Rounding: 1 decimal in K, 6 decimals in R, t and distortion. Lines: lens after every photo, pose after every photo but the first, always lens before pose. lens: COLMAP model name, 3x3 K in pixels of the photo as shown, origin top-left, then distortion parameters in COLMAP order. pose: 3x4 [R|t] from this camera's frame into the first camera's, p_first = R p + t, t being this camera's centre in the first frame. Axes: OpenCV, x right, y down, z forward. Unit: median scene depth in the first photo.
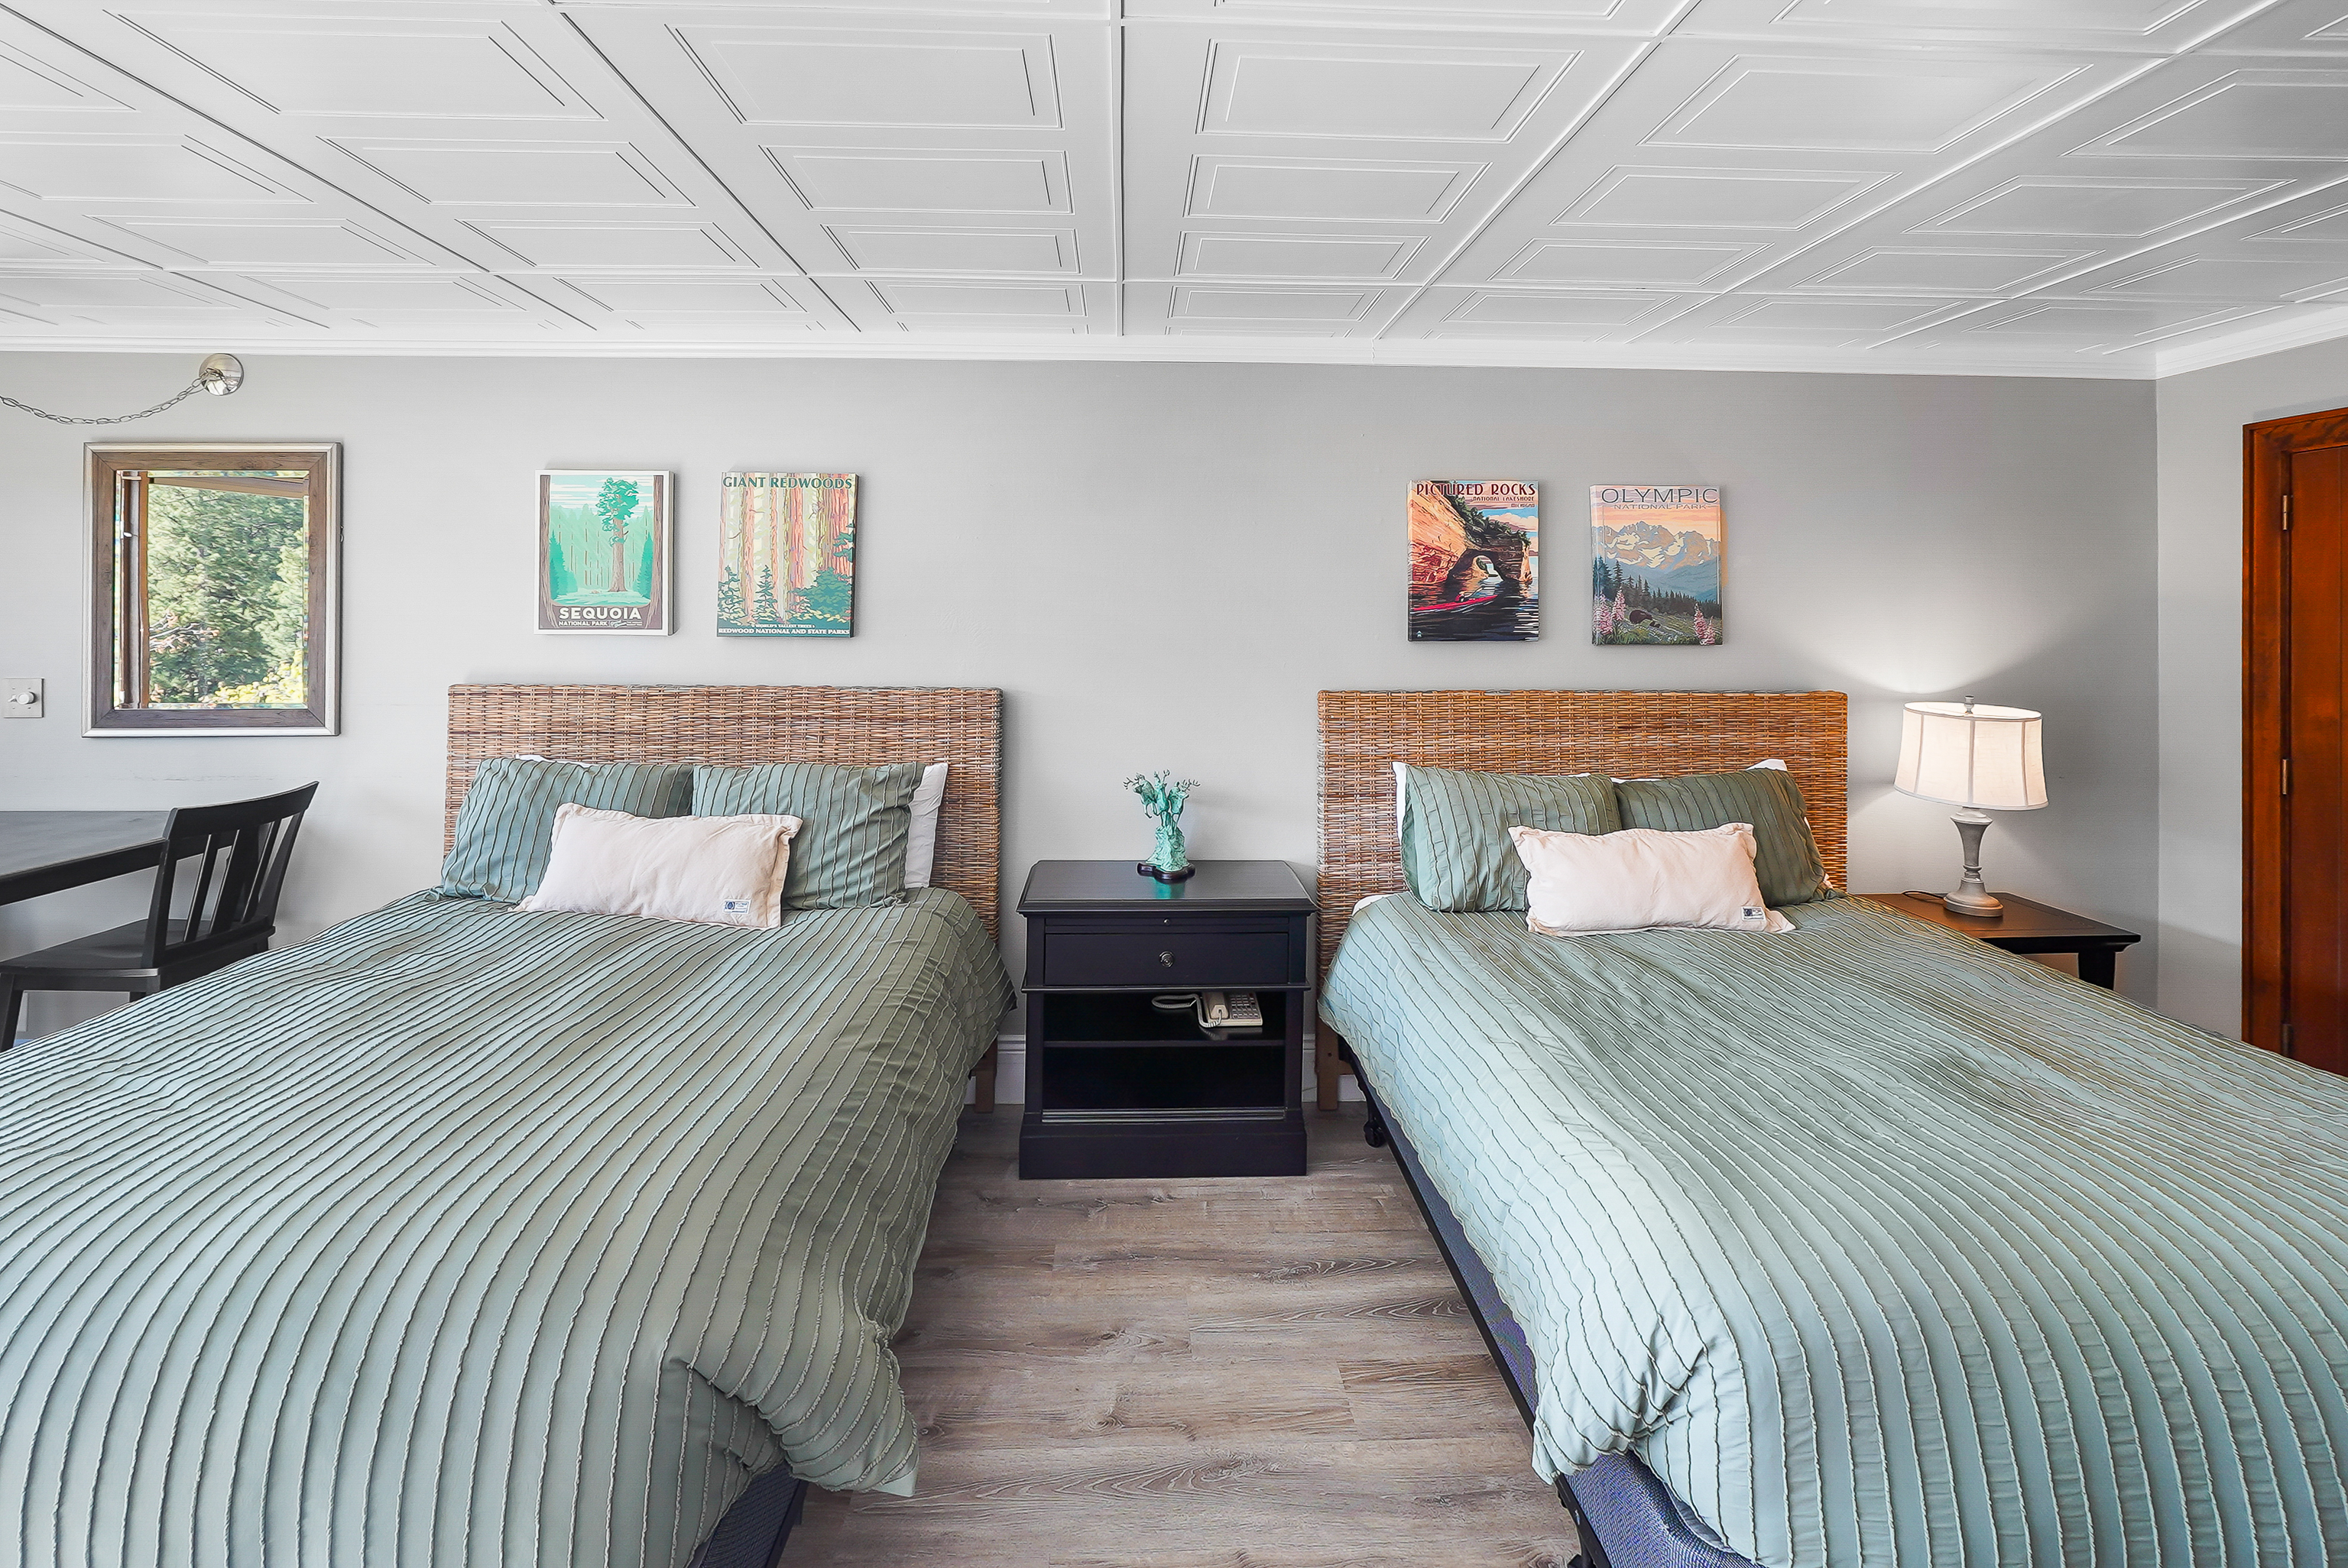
lens RADIAL K [[1032.8, 0, 1164.7], [0, 1032.8, 602.9], [0, 0, 1]] dist [-0.010753, 0.000094]
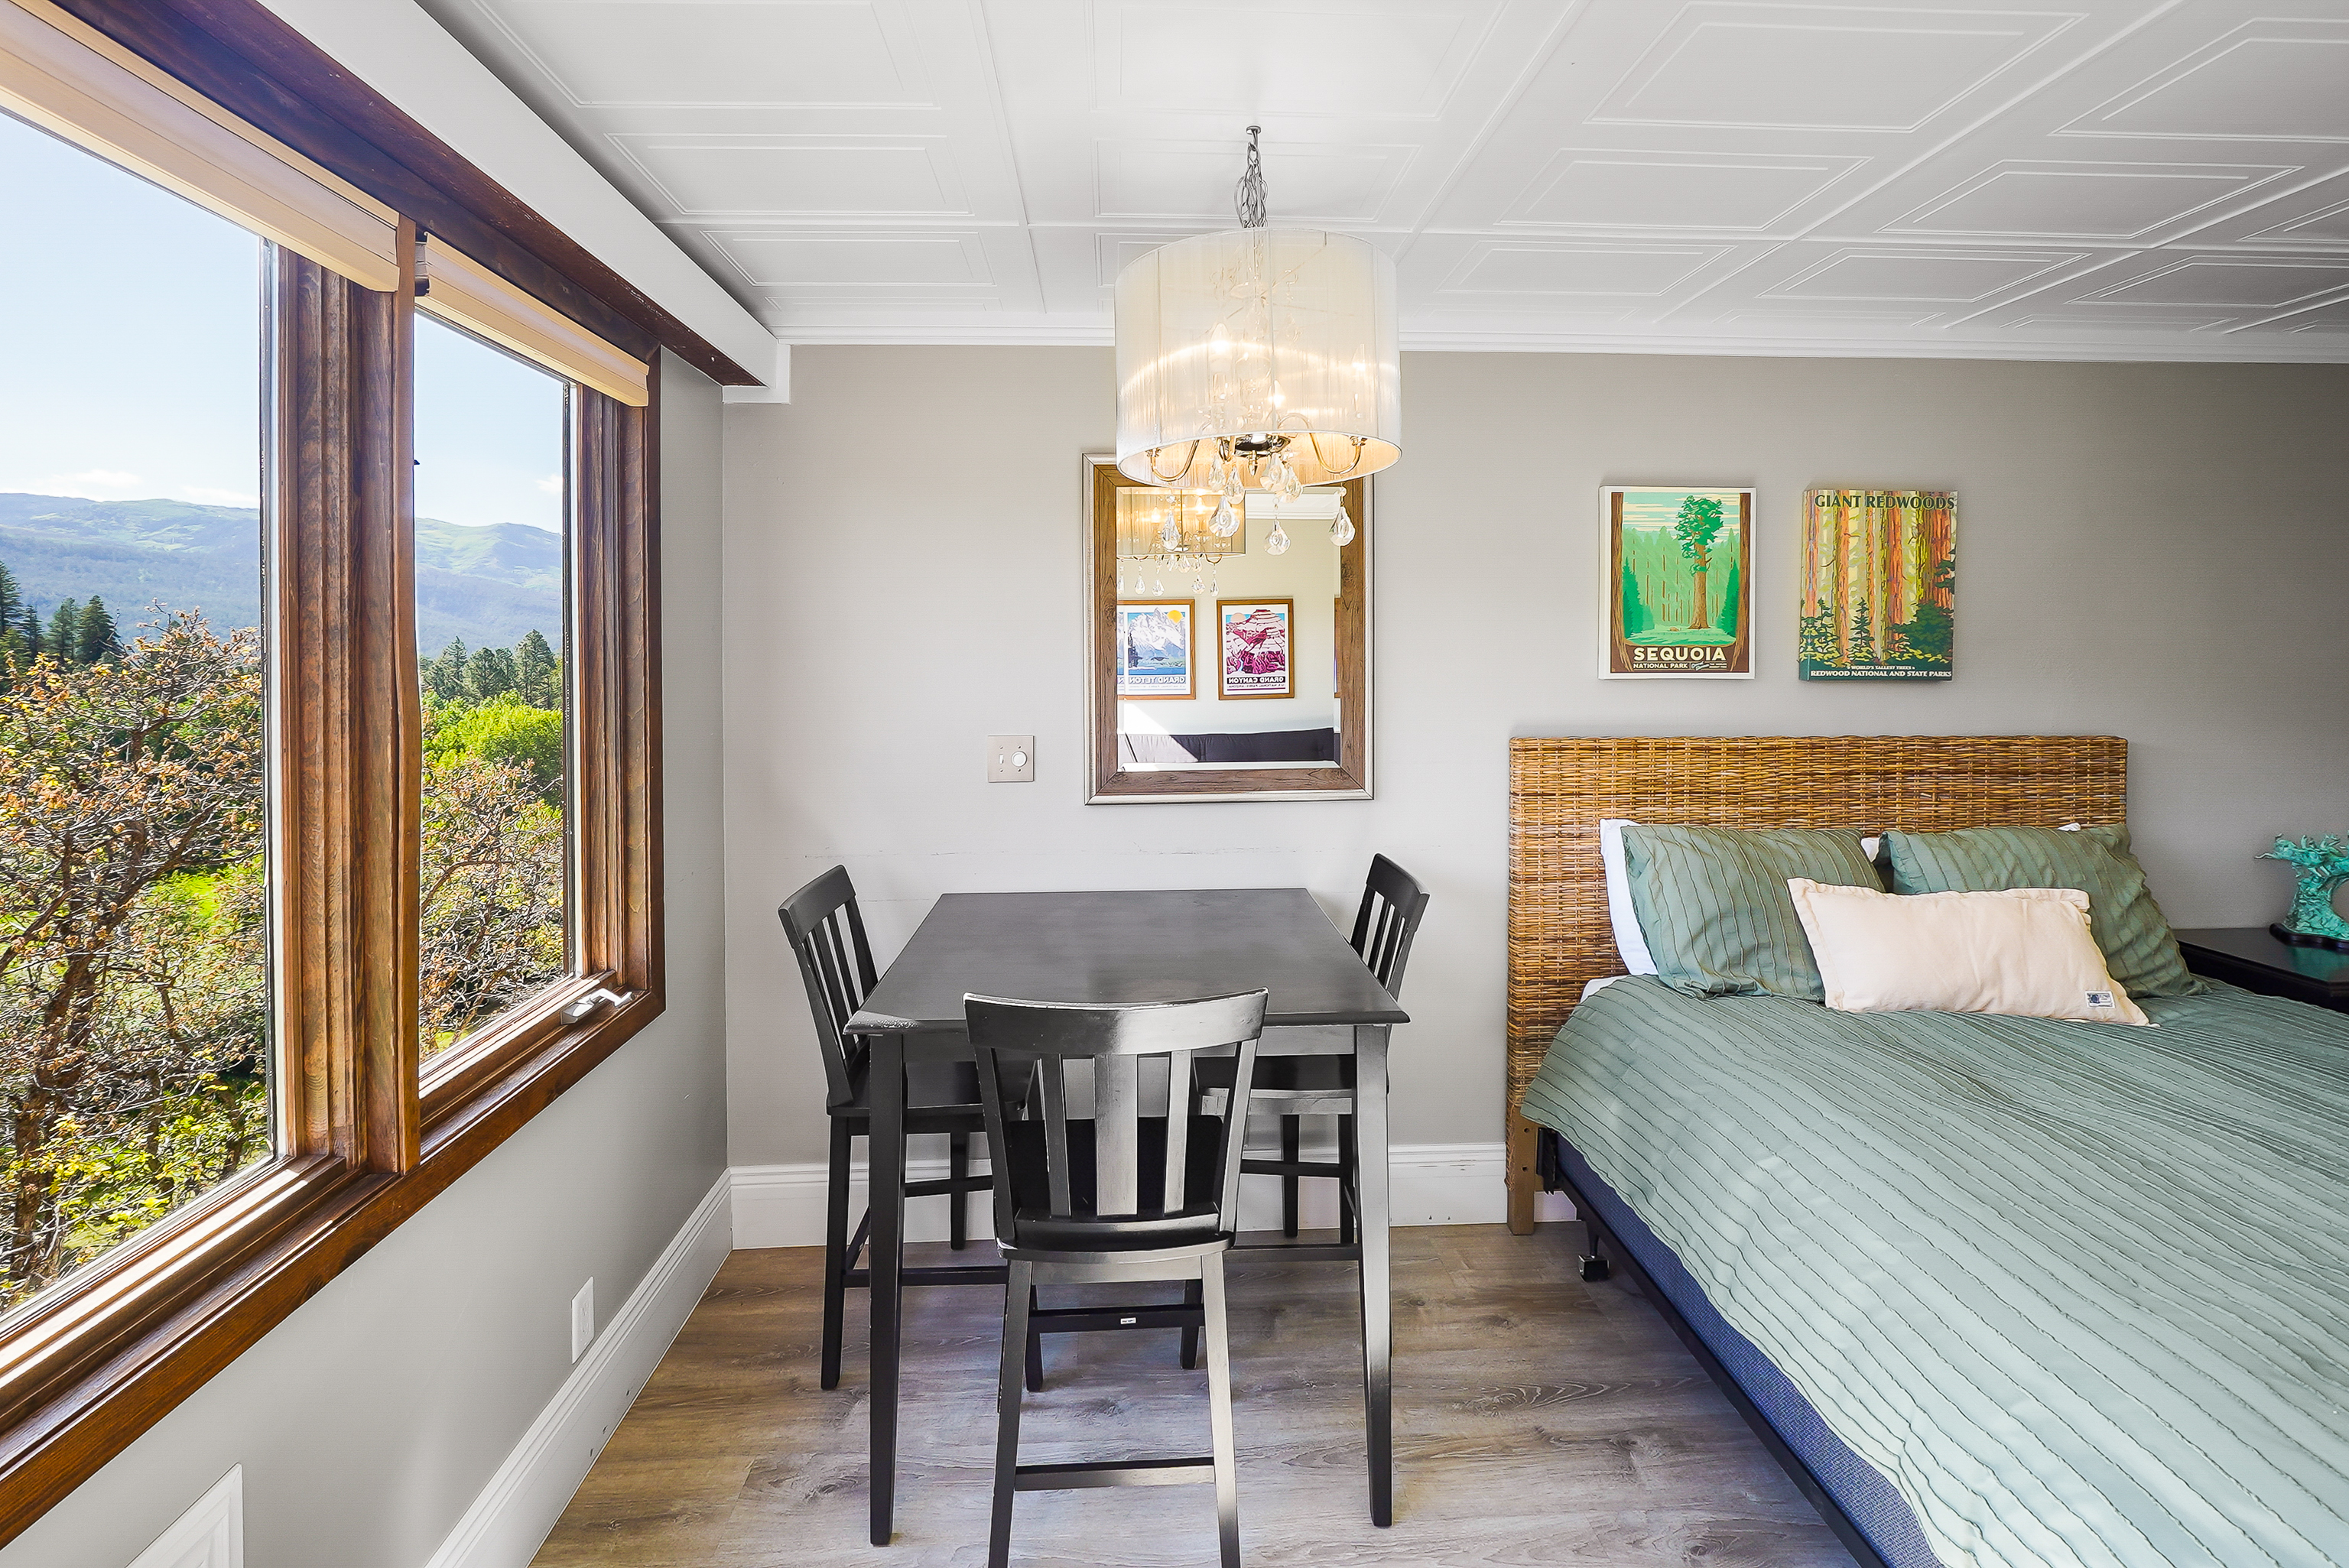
lens RADIAL K [[1026.9, 0, 1167.0], [0, 1026.9, 660.8], [0, 0, 1]] dist [-0.014328, 0.000899]
pose [[0.999863, -0.005738, 0.015547, -0.978061], [0.005371, 0.999709, 0.023531, -0.006661], [-0.015678, -0.023444, 0.999602, 0.149907]]
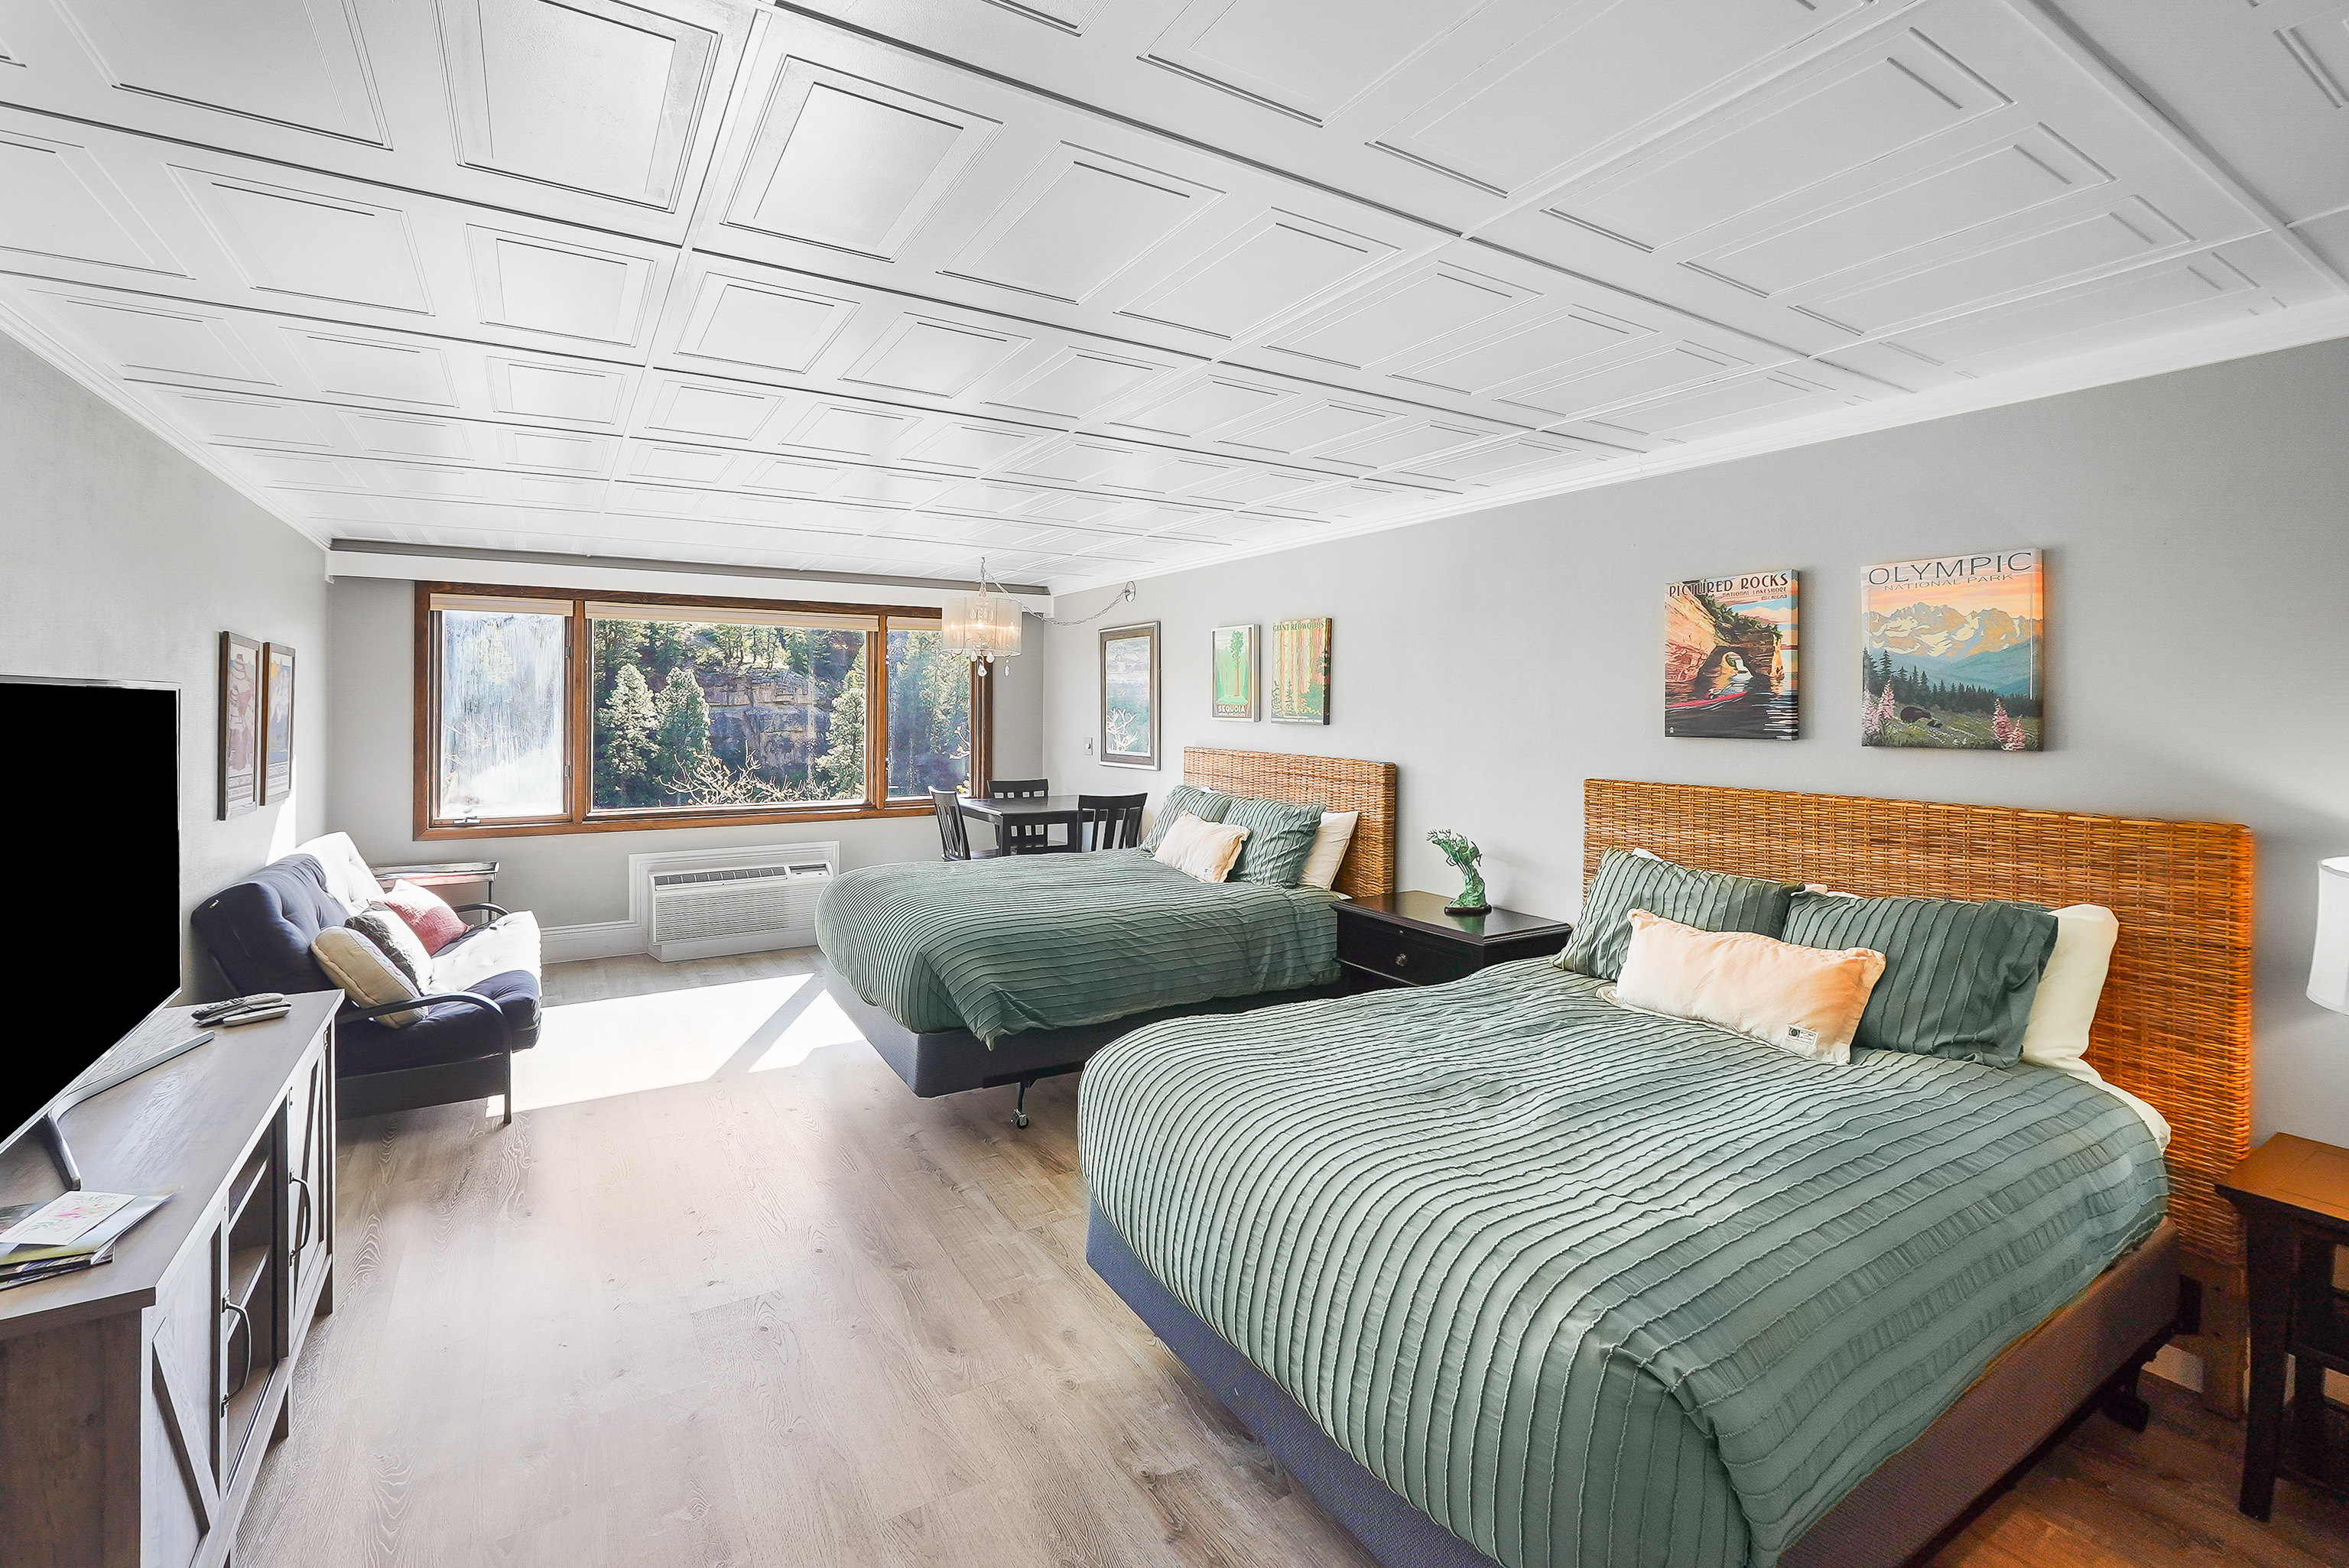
lens RADIAL K [[1029.7, 0, 1166.0], [0, 1029.7, 701.9], [0, 0, 1]] dist [-0.017973, 0.005549]
pose [[0.489928, -0.004398, -0.871752, 0.912120], [0.006104, 0.999980, -0.001614, 0.000326], [0.871742, -0.004530, 0.489945, 0.045850]]
